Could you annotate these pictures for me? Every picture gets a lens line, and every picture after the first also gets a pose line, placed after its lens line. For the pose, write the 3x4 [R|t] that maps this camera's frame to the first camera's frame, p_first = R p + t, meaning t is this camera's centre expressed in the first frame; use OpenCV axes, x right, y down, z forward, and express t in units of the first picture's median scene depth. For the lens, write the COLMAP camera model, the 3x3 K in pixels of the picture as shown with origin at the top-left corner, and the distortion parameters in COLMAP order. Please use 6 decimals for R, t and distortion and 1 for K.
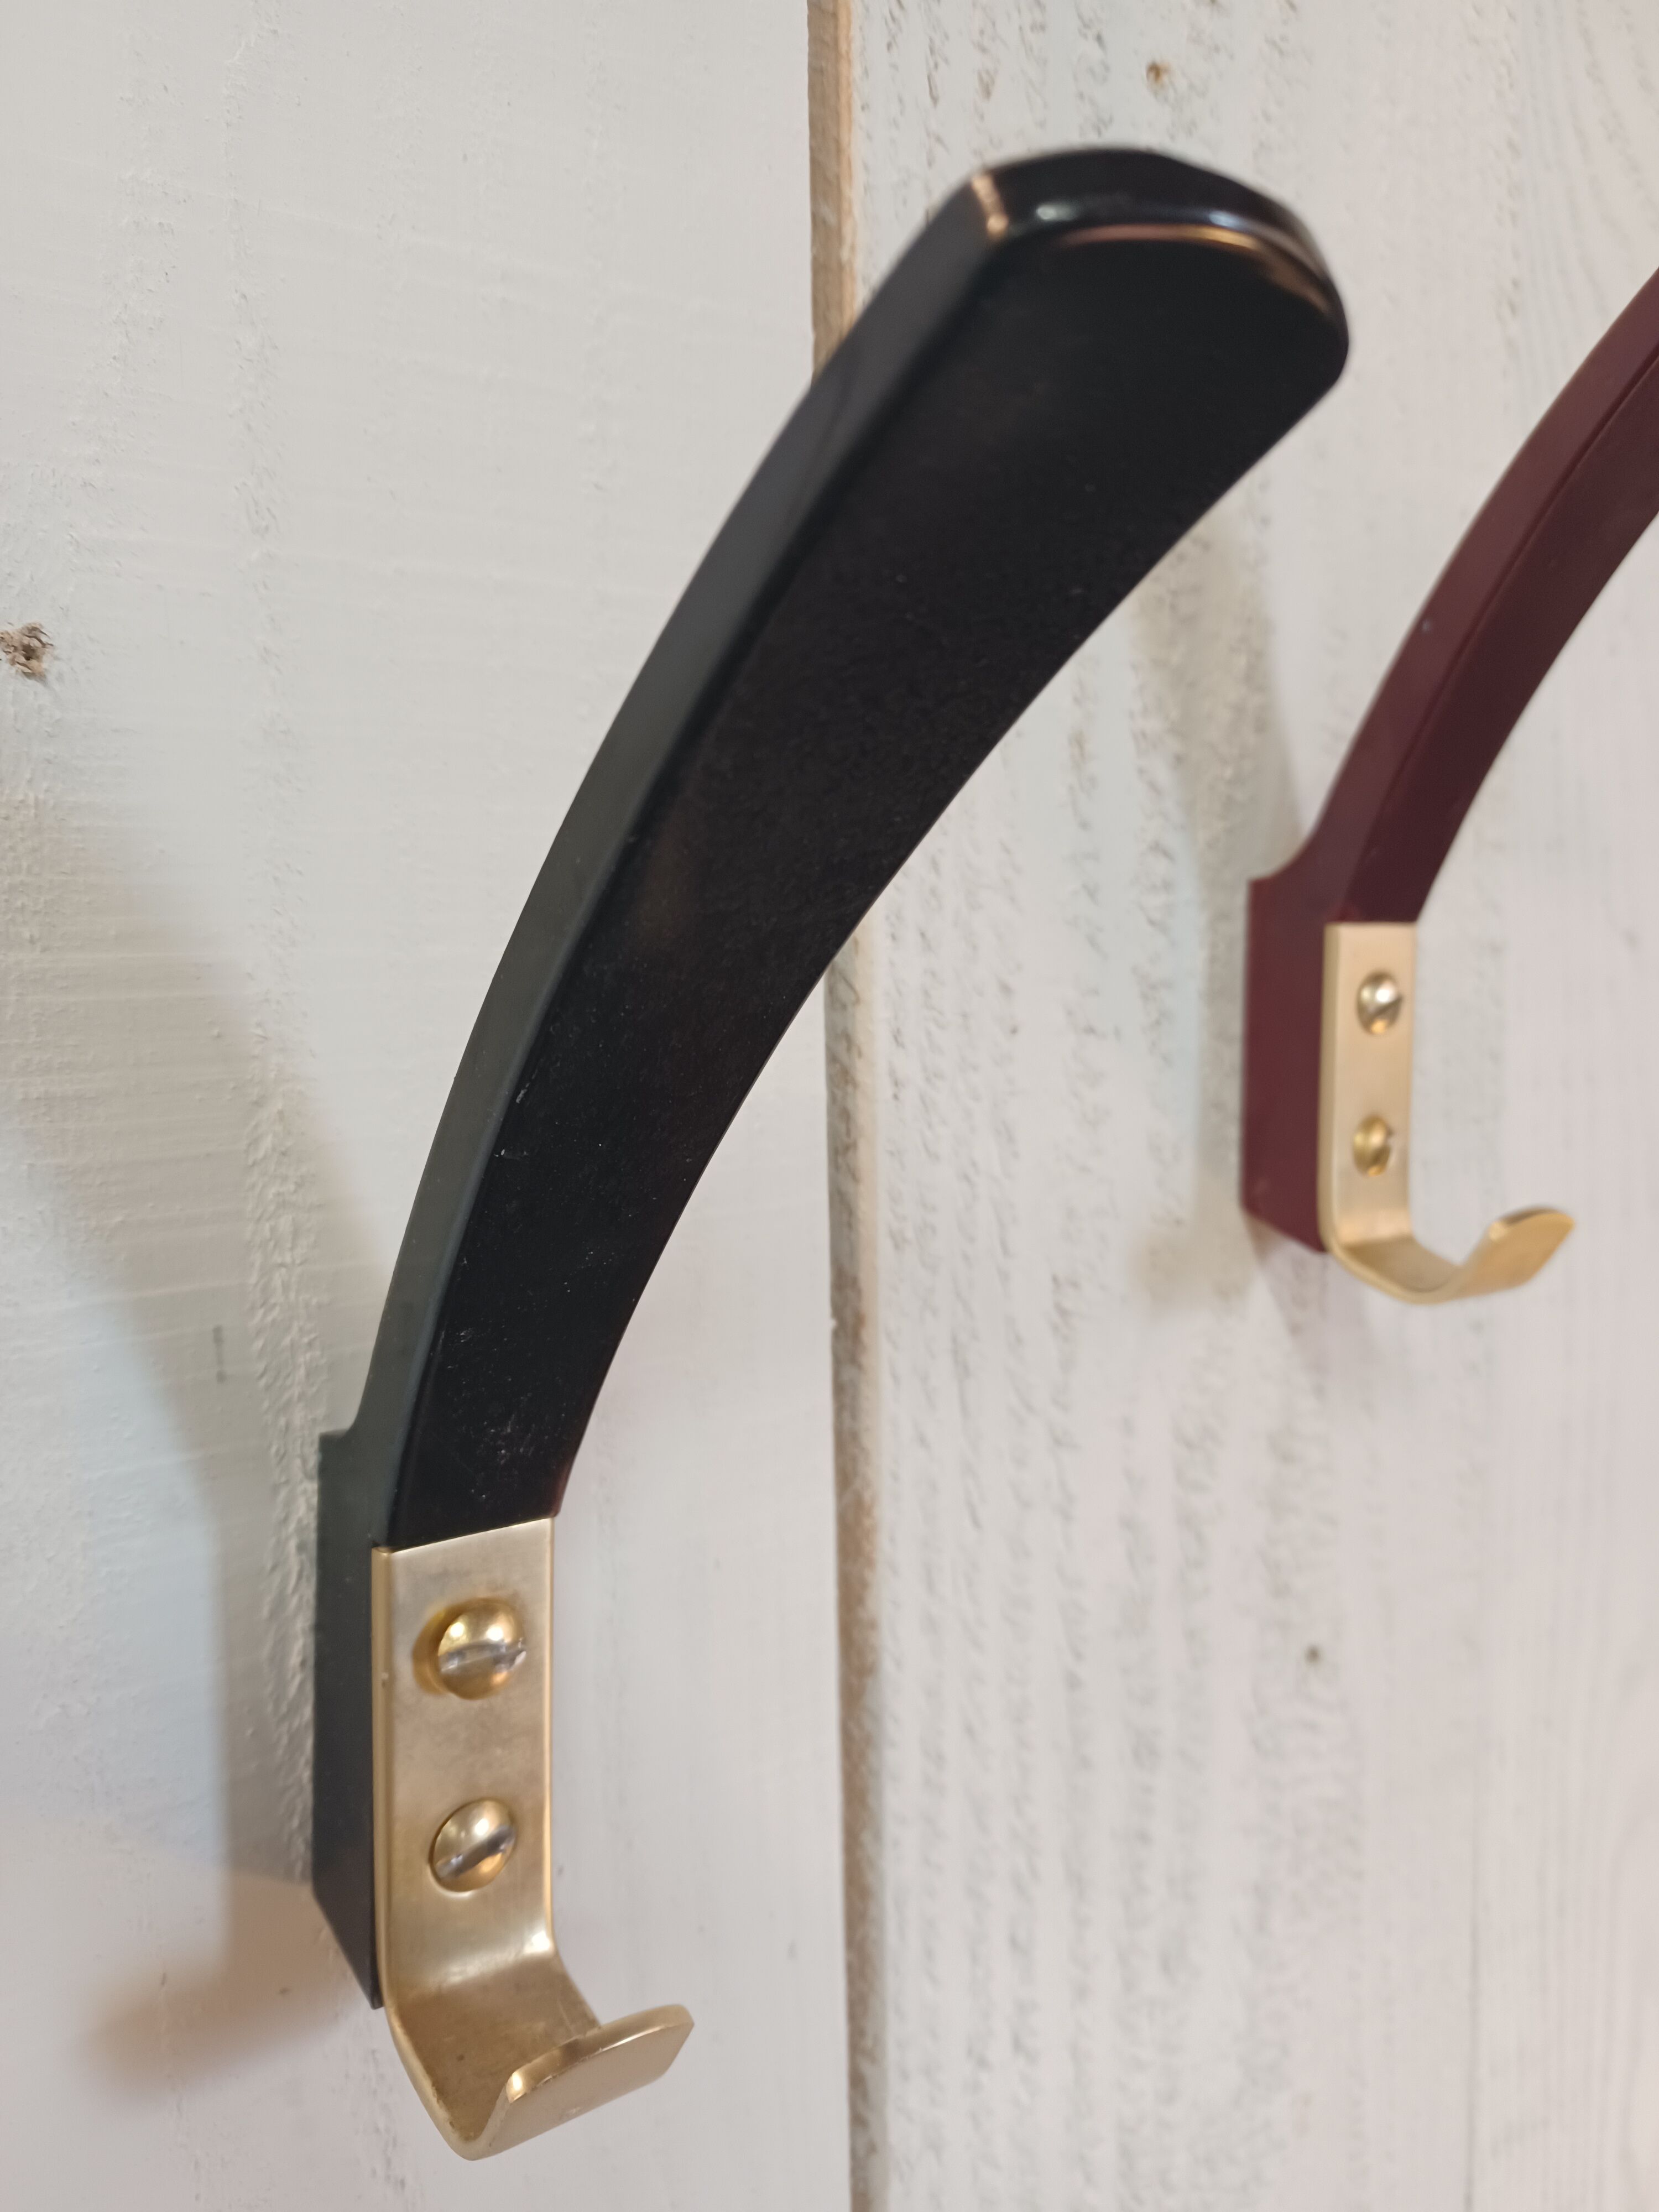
lens RADIAL K [[1687.2, 0, 829.5], [0, 1687.2, 1097.9], [0, 0, 1]] dist [0.008954, -0.026073]
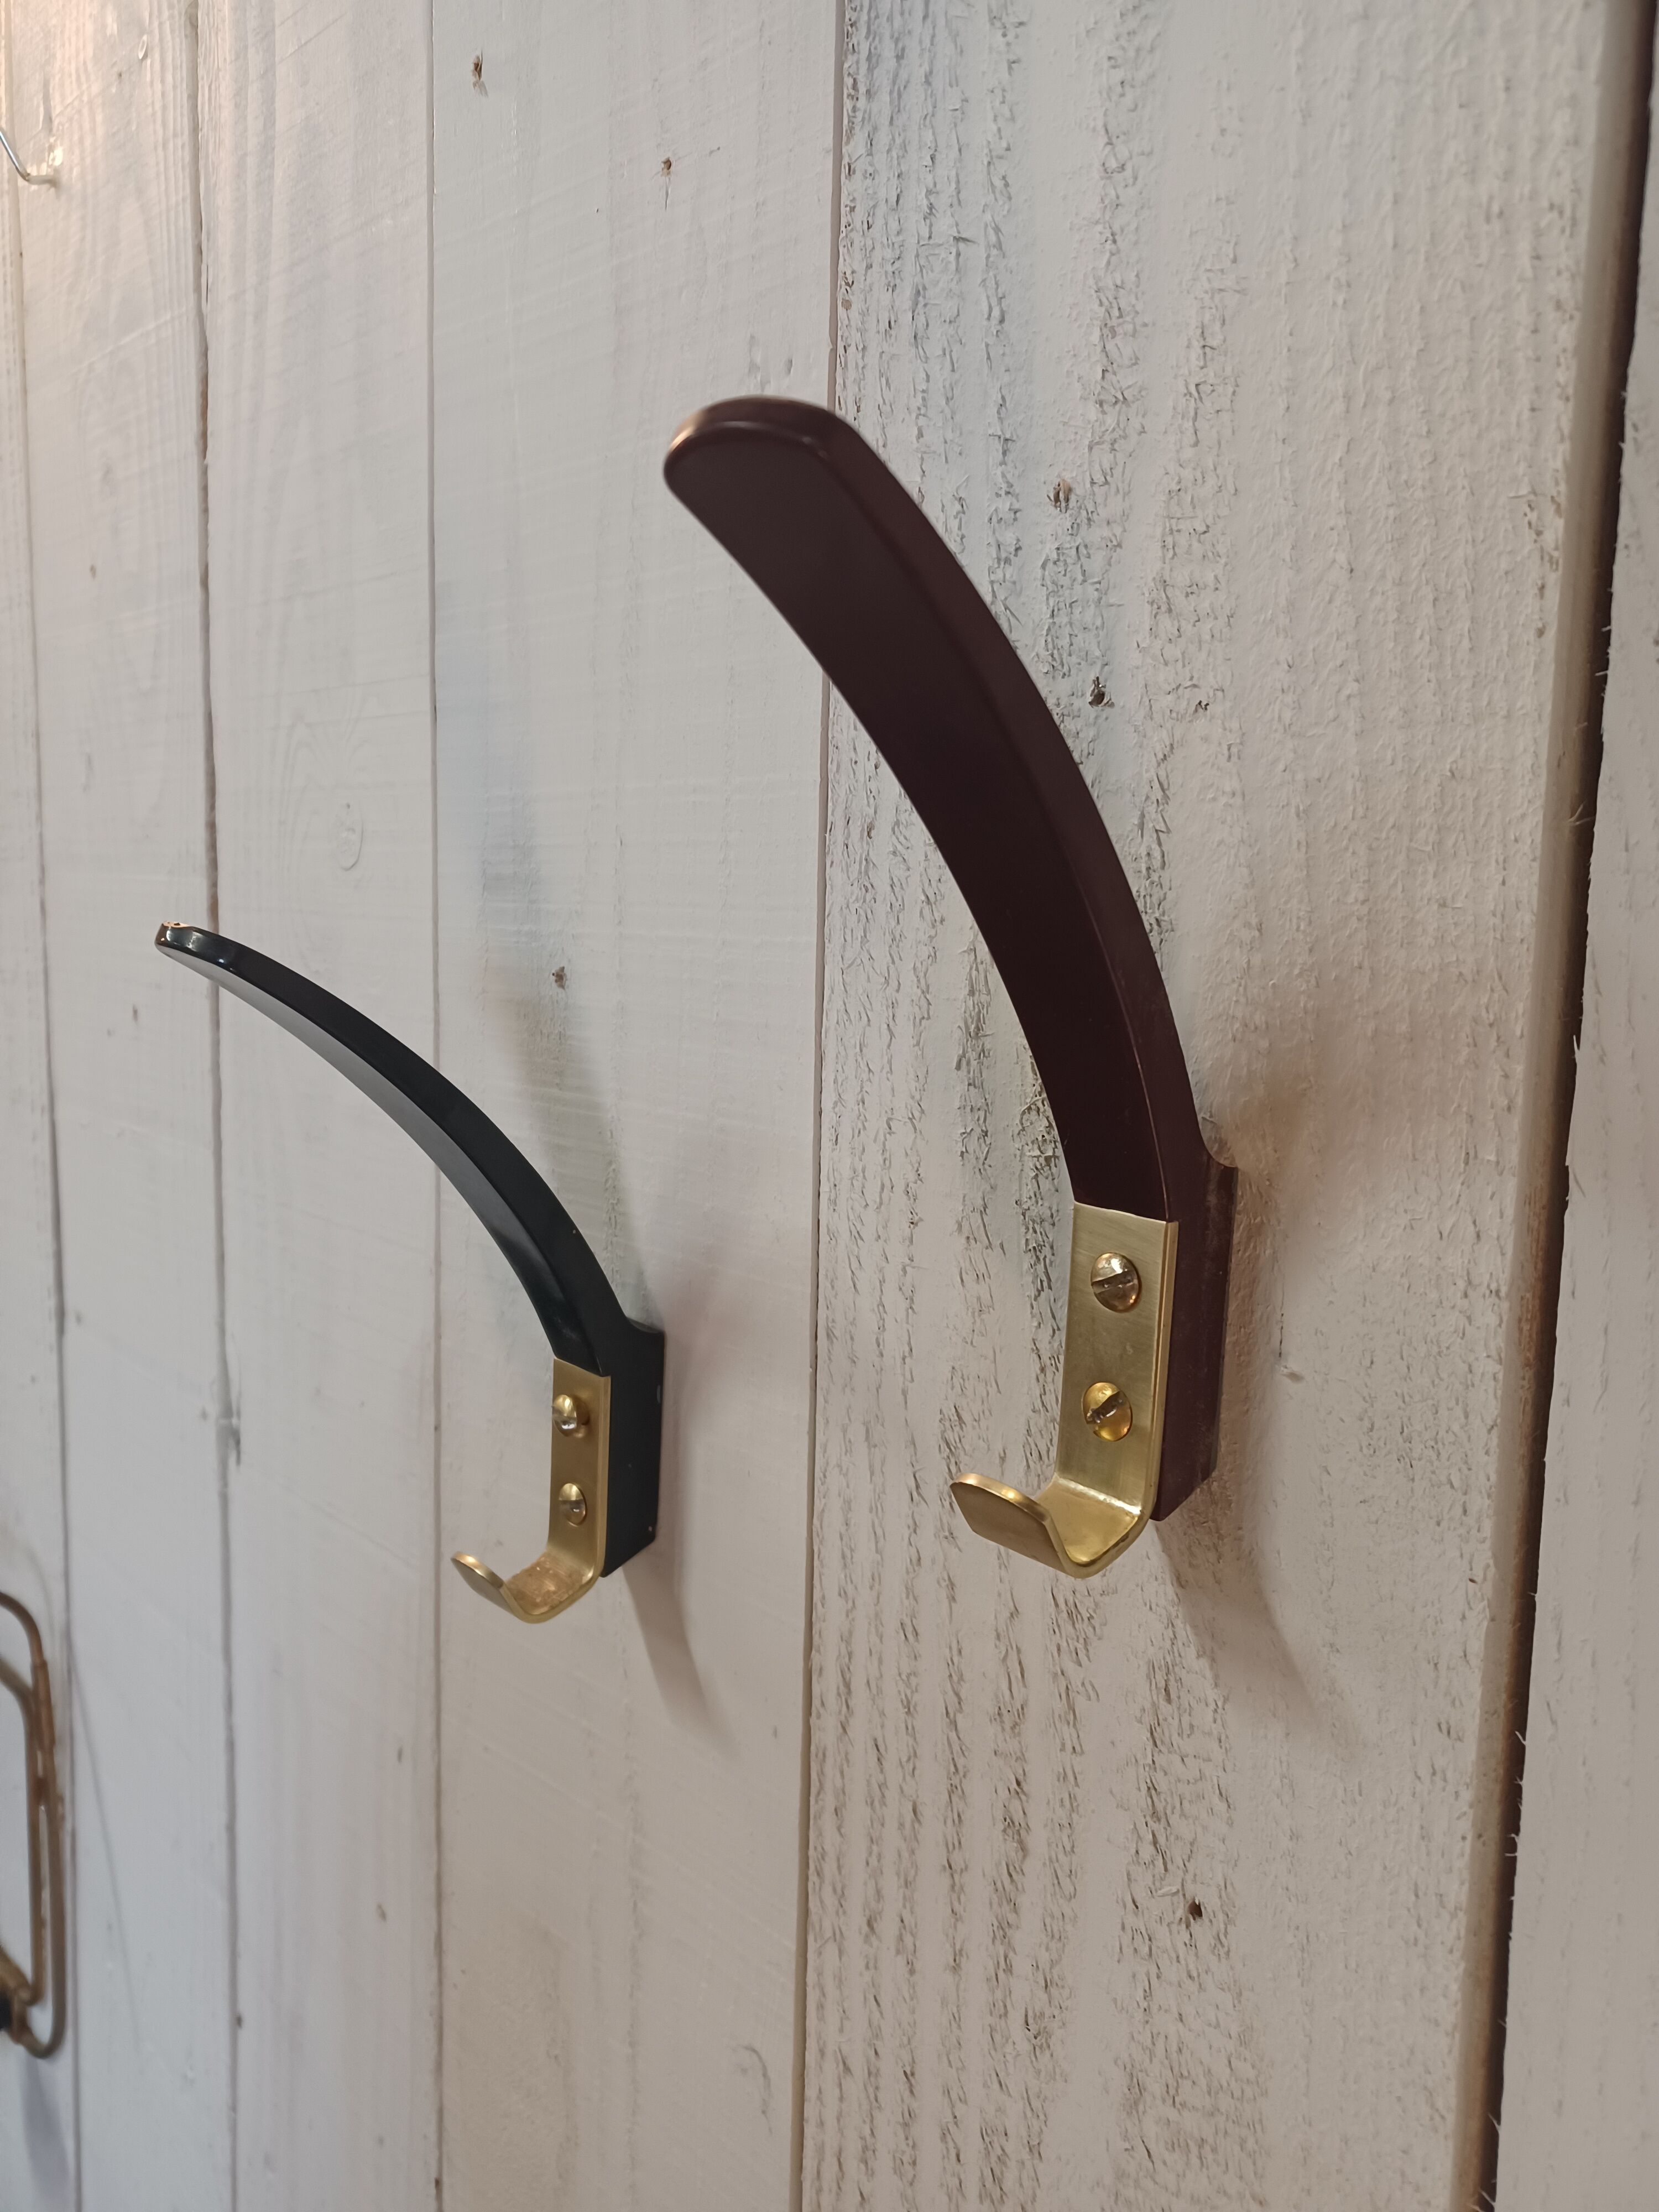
lens RADIAL K [[1659.7, 0, 830.0], [0, 1659.7, 1094.9], [0, 0, 1]] dist [0.045683, -0.065904]
pose [[0.127480, 0.138293, -0.982153, 1.481641], [-0.125665, 0.984504, 0.122313, -0.313453], [0.983848, 0.107829, 0.142883, 0.734738]]
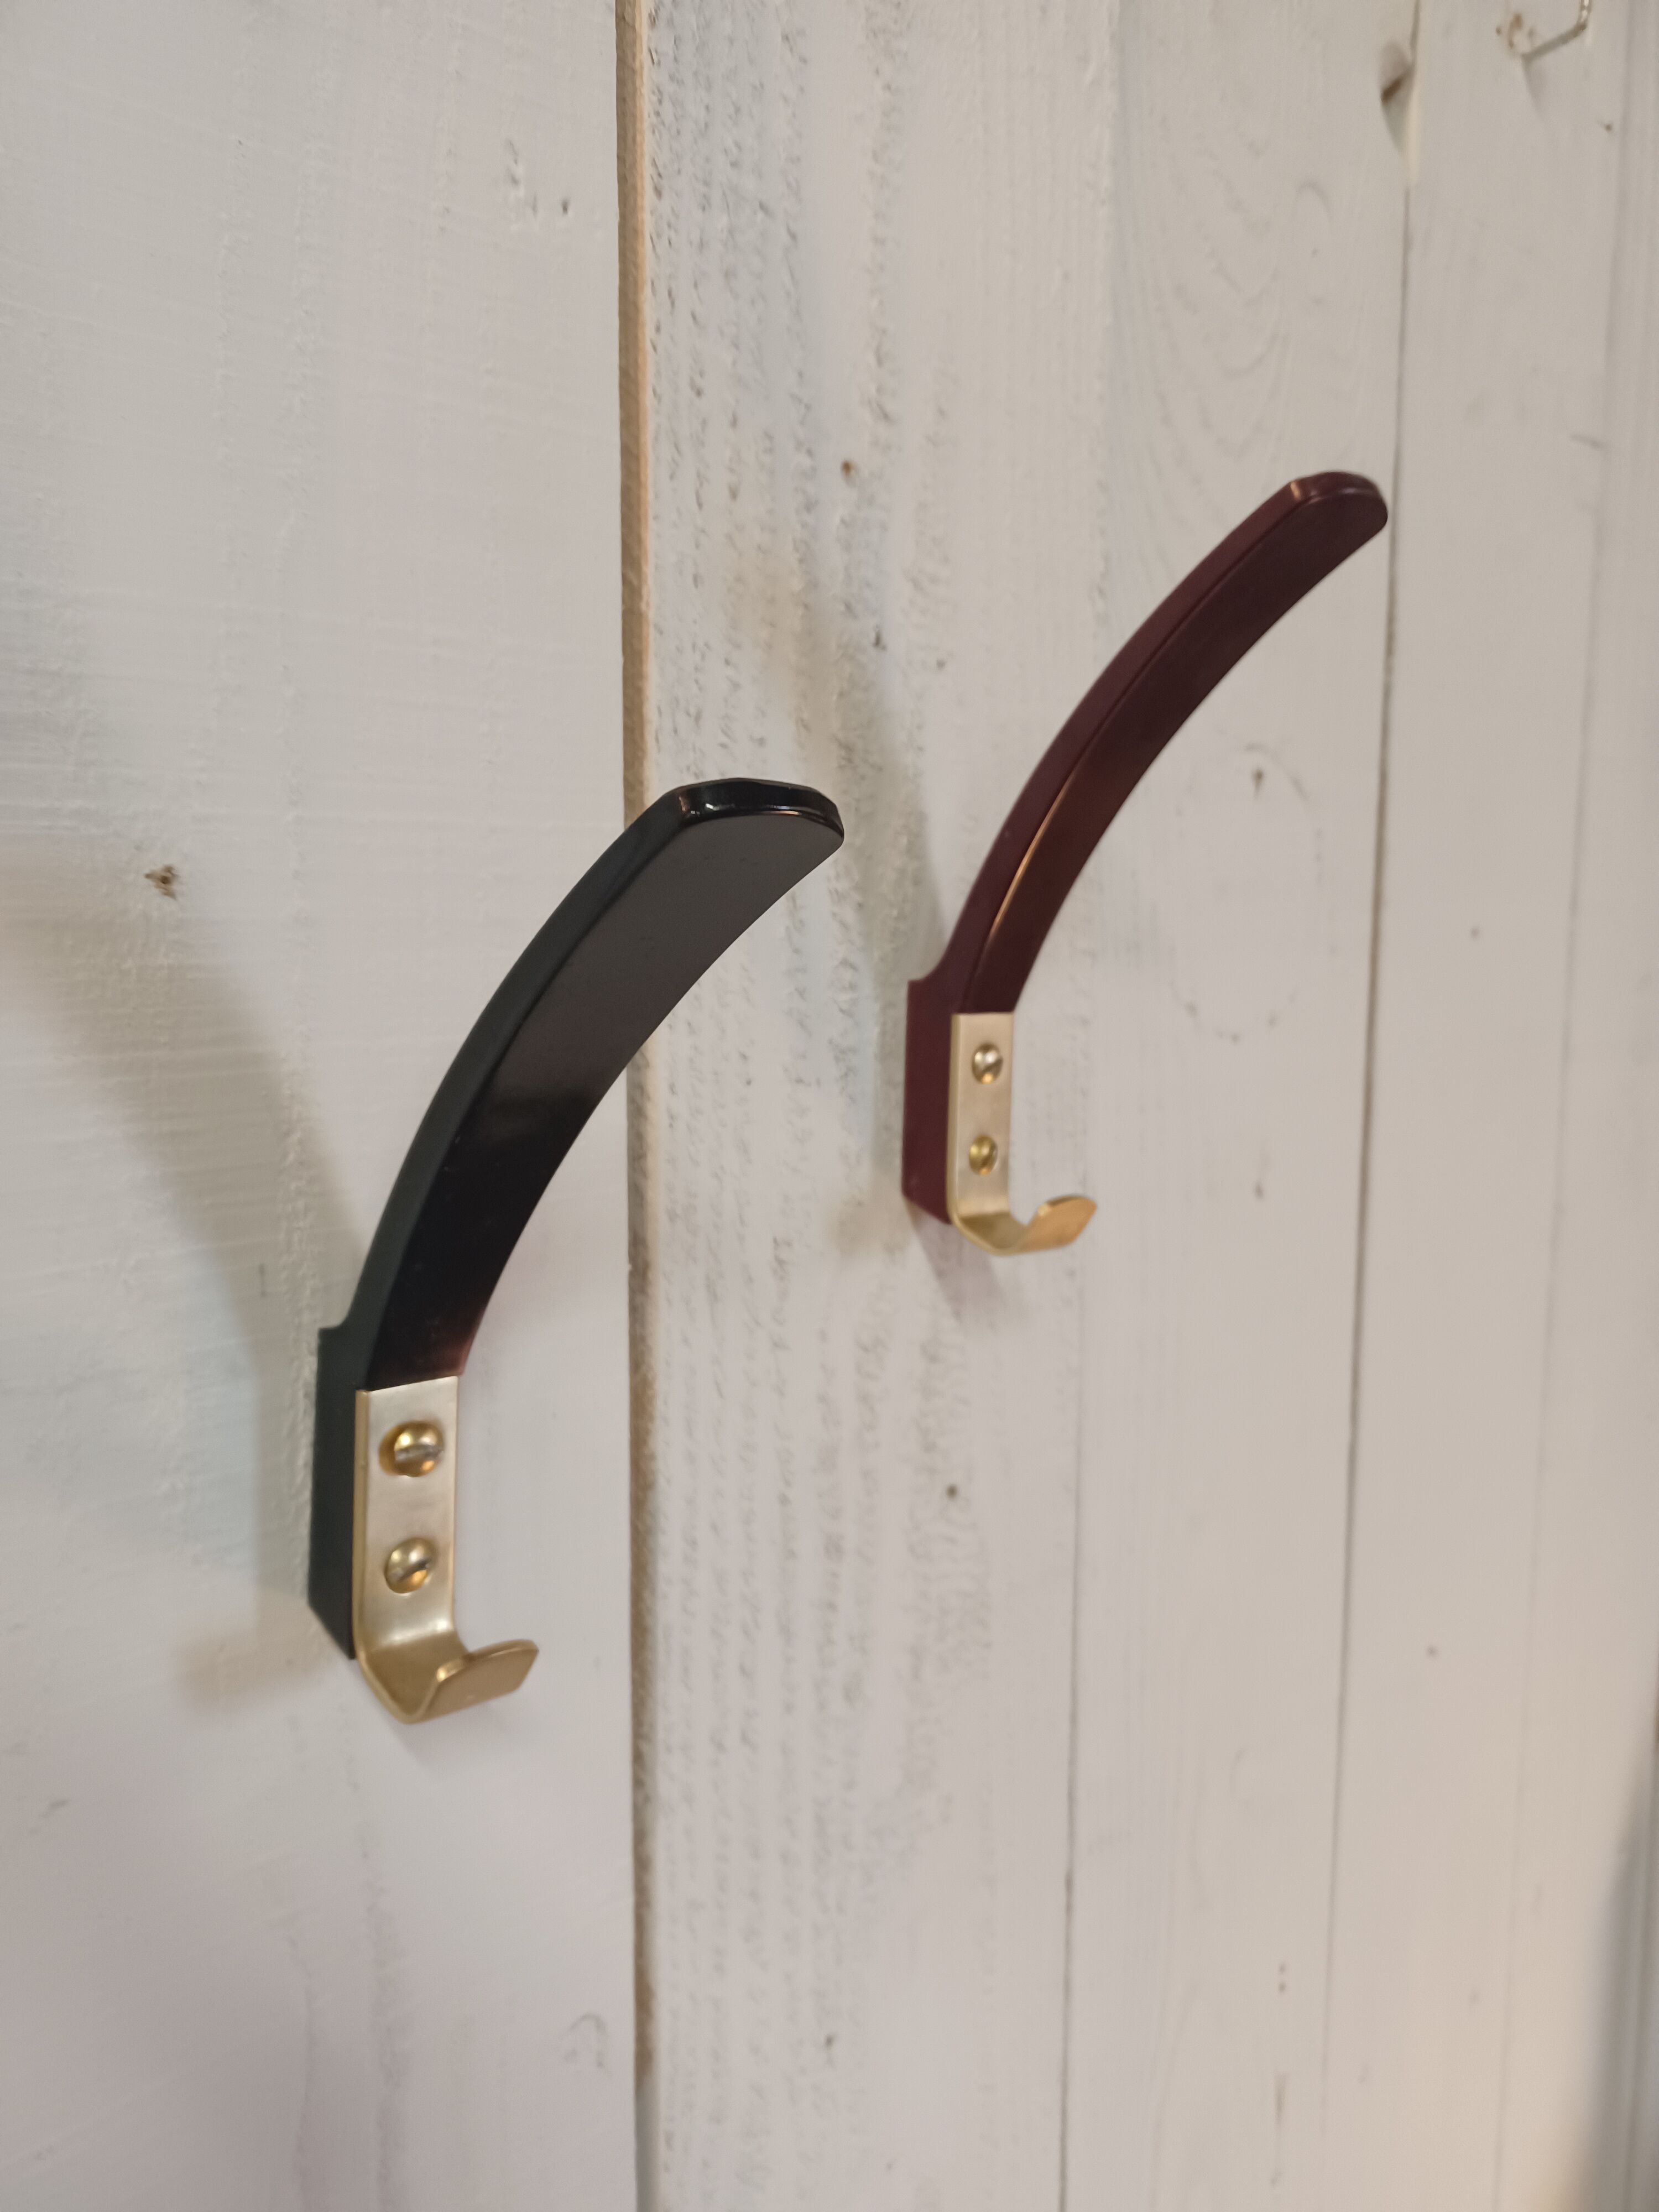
lens RADIAL K [[1659.7, 0, 842.8], [0, 1659.7, 1096.9], [0, 0, 1]] dist [0.045683, -0.065904]
pose [[0.993475, 0.012961, 0.113310, 0.021912], [-0.014739, 0.999781, 0.014867, -0.051911], [-0.113093, -0.016440, 0.993448, -0.564416]]
